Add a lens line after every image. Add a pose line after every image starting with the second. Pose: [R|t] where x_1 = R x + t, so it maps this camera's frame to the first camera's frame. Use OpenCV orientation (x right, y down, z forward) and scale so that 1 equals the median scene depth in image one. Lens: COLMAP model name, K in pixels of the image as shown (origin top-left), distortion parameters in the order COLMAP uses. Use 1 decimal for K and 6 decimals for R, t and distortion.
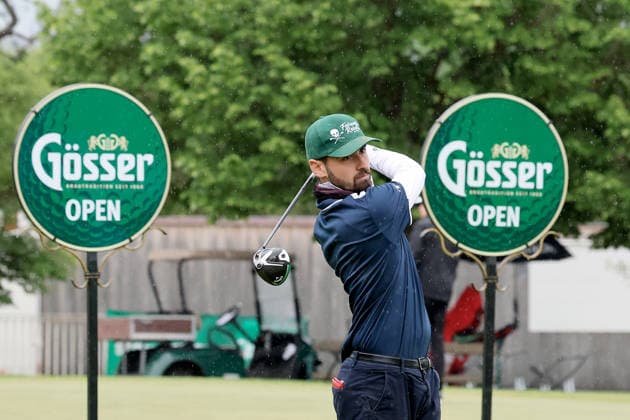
lens RADIAL K [[4054.3, 0, 315.3], [0, 4054.3, 210.1], [0, 0, 1]] dist [-0.061631, -15.431586]
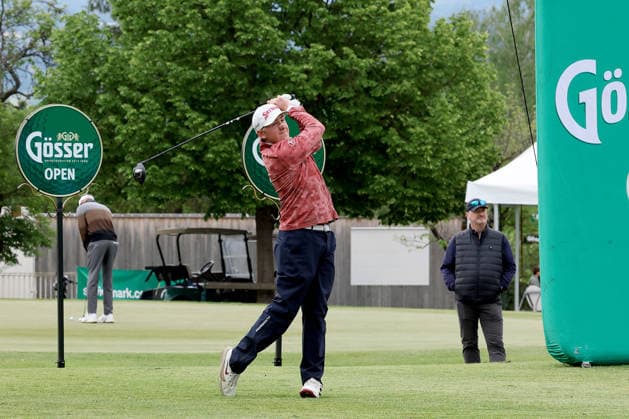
lens RADIAL K [[2915.1, 0, 313.3], [0, 2915.1, 210.0], [0, 0, 1]] dist [0.699048, -1.376894]
pose [[0.999612, -0.003163, 0.027668, 0.019709], [0.003391, 0.999960, -0.008227, 0.025434], [-0.027641, 0.008317, 0.999583, -0.278130]]
